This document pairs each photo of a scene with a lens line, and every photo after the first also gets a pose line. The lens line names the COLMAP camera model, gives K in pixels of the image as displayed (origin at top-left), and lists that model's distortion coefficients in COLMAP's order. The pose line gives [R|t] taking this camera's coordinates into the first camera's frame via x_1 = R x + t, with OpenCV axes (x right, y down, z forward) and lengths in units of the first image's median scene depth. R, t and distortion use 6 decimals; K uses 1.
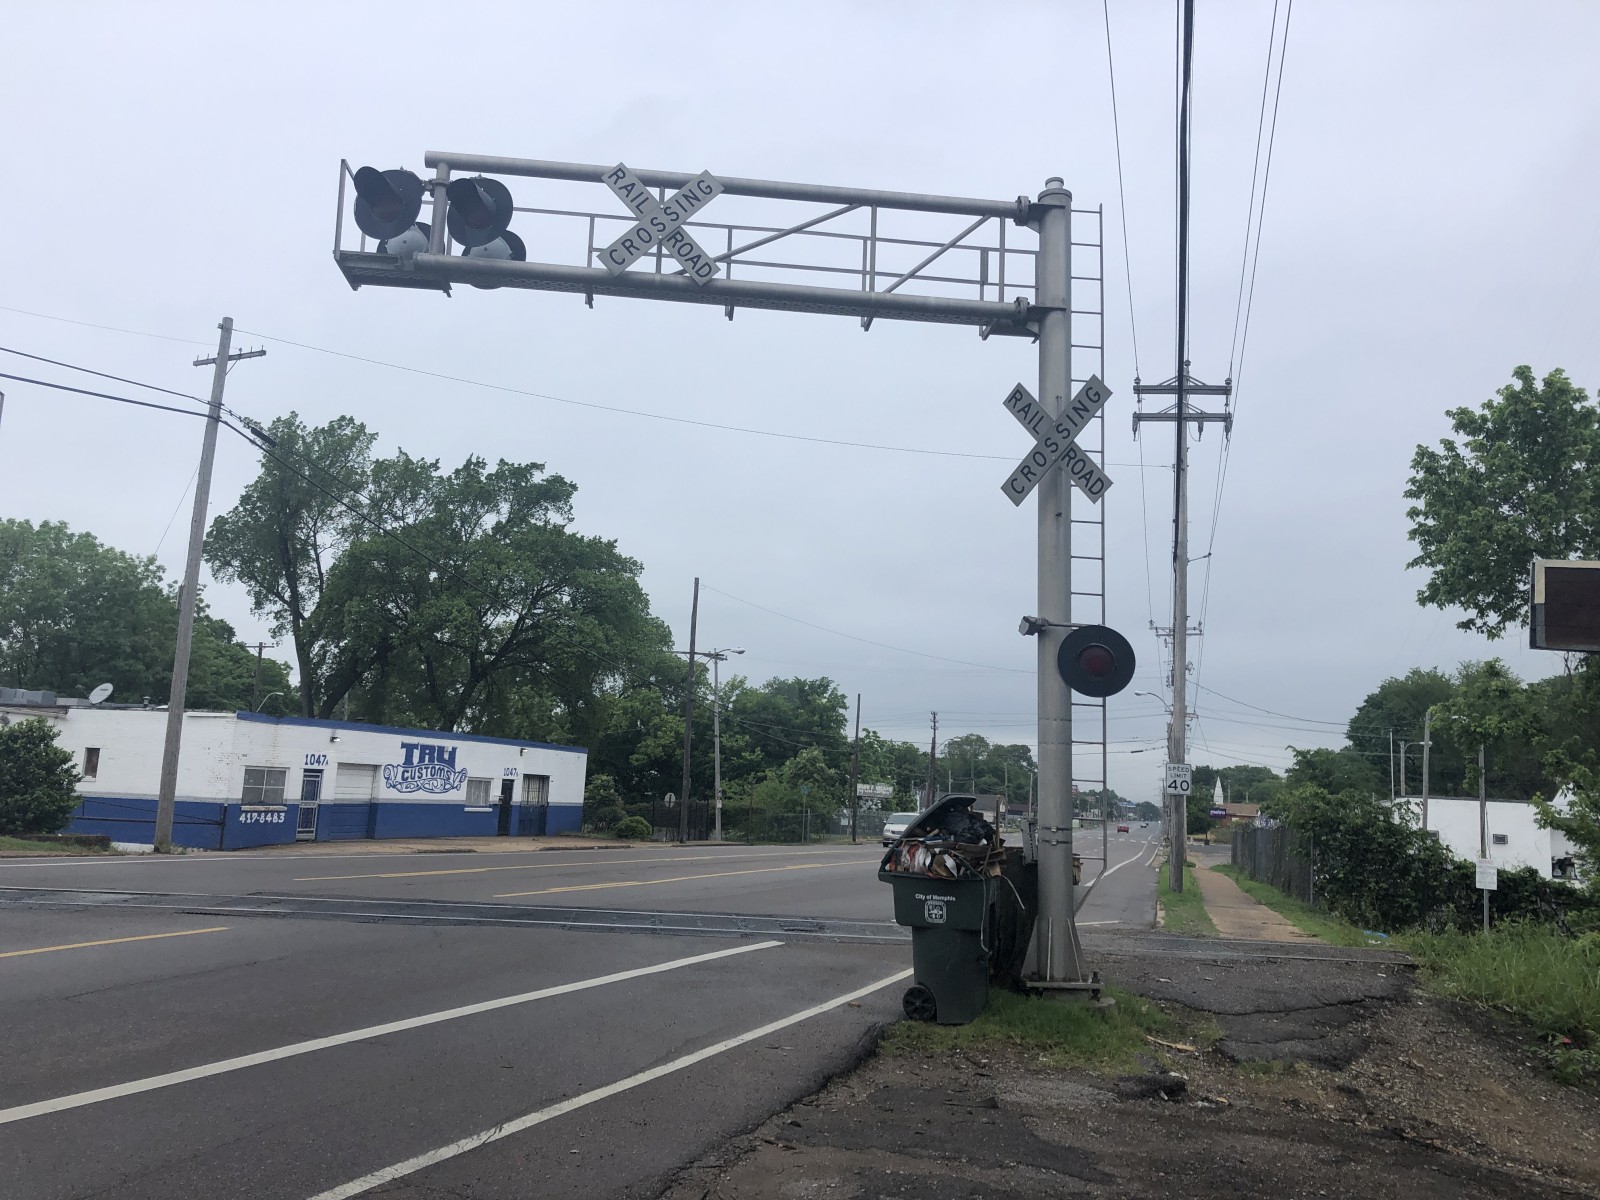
lens RADIAL K [[1306.3, 0, 787.7], [0, 1306.3, 593.7], [0, 0, 1]] dist [0.060874, -0.070290]
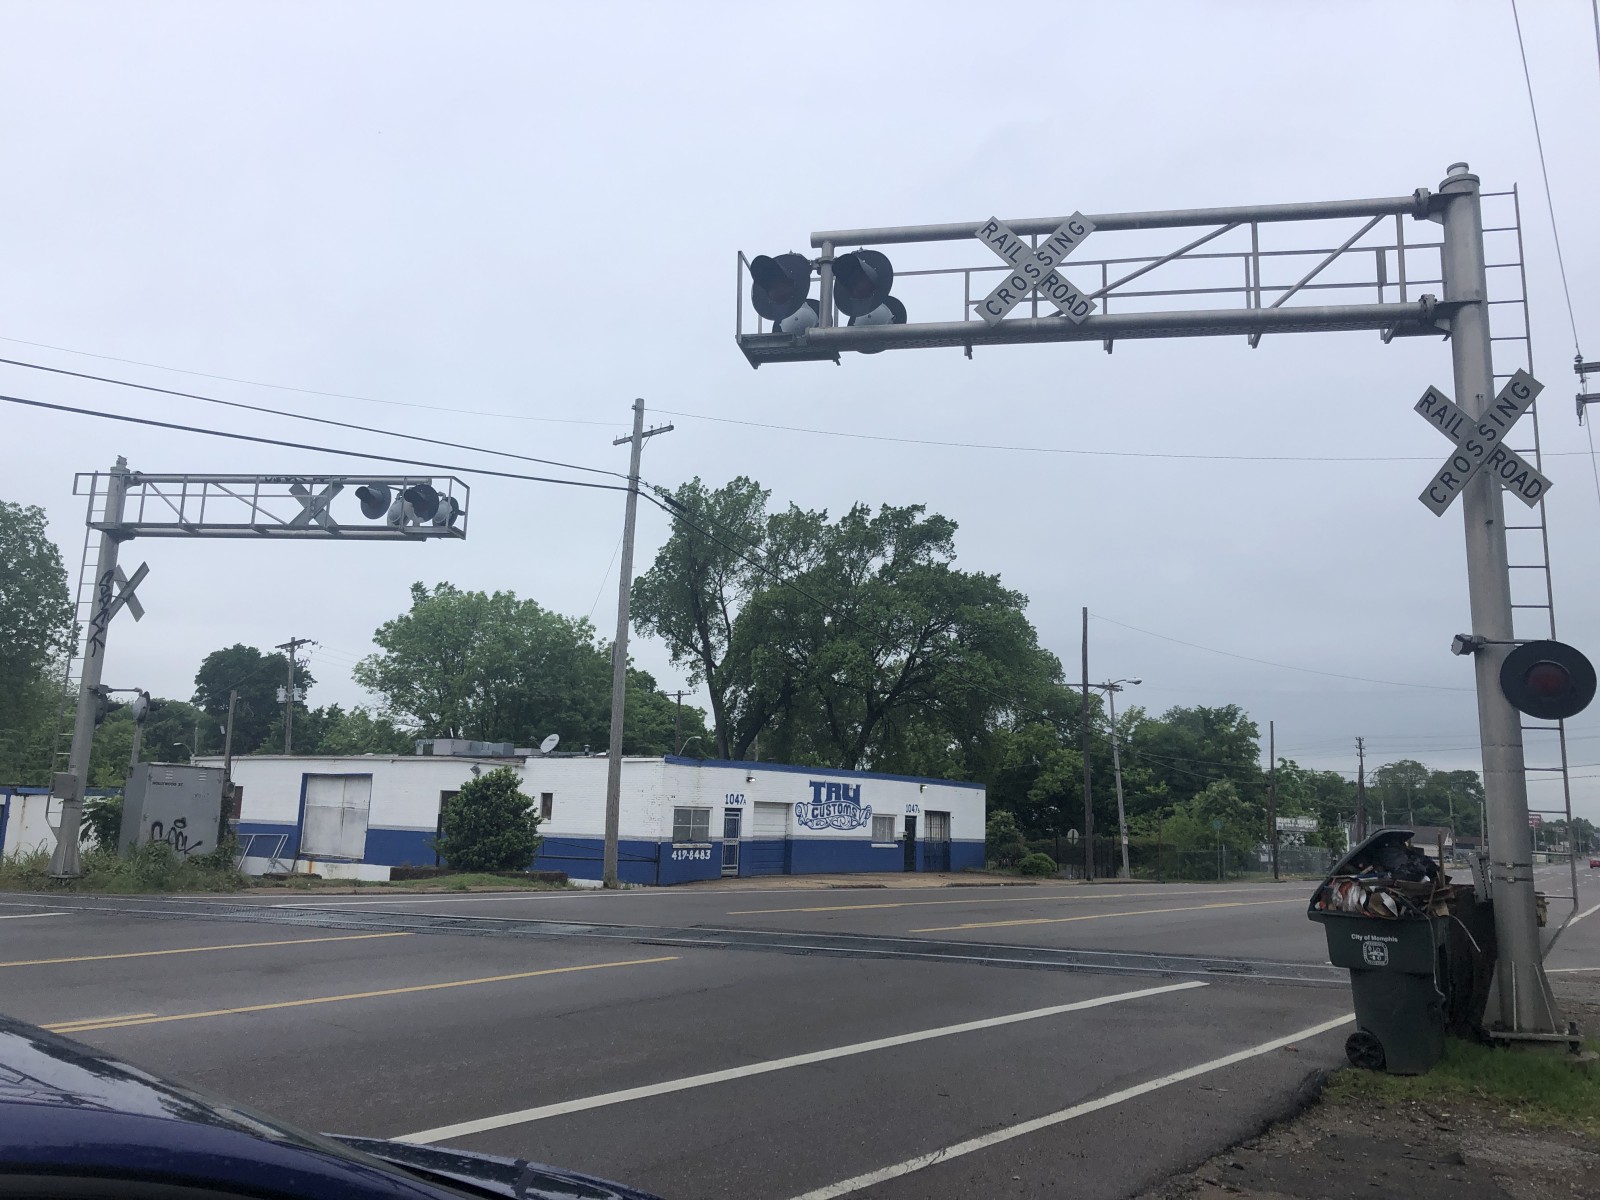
lens RADIAL K [[1306.3, 0, 804.0], [0, 1306.3, 585.1], [0, 0, 1]] dist [0.060874, -0.070290]
pose [[0.959205, -0.064033, -0.275366, -0.002672], [0.054942, 0.997663, -0.040611, -0.004394], [0.277323, 0.023825, 0.960481, -0.024479]]
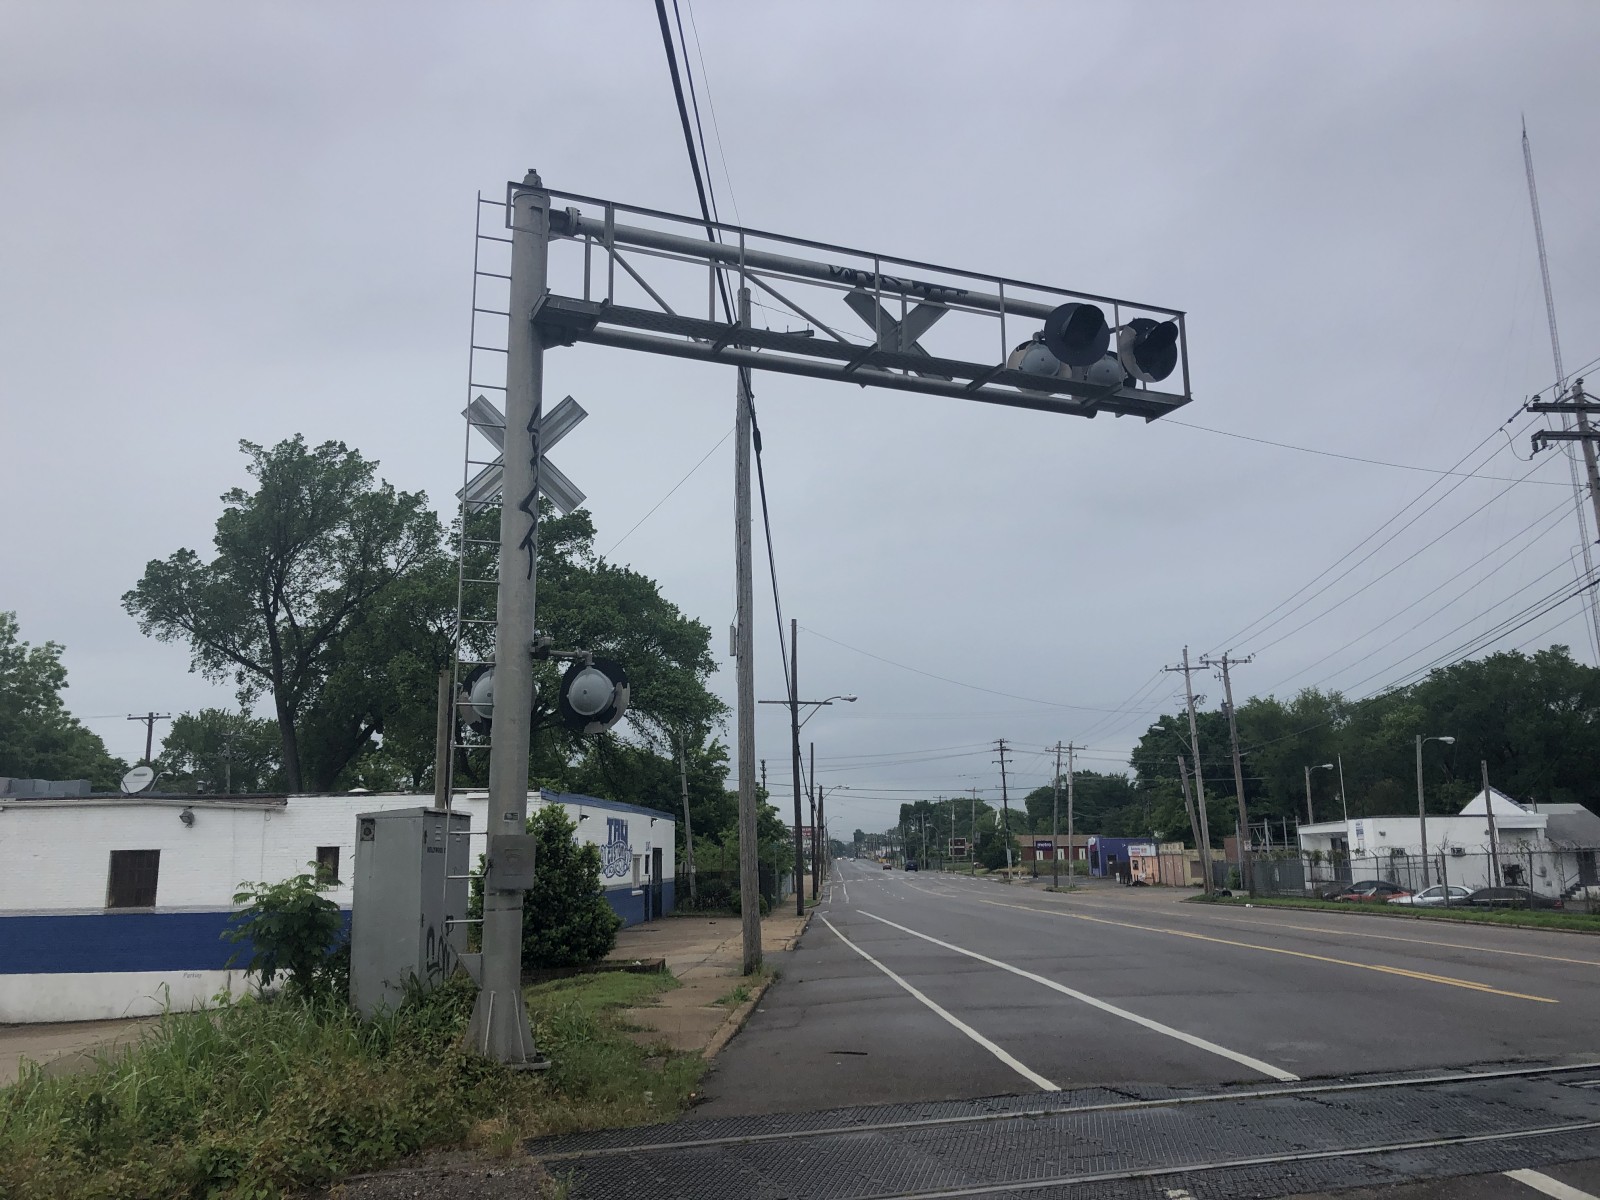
lens RADIAL K [[1306.3, 0, 812.1], [0, 1306.3, 597.9], [0, 0, 1]] dist [0.060874, -0.070290]
pose [[0.967309, -0.016343, 0.253075, -1.206546], [0.025190, 0.999178, -0.031756, 0.007065], [-0.252348, 0.037093, 0.966925, 0.475335]]
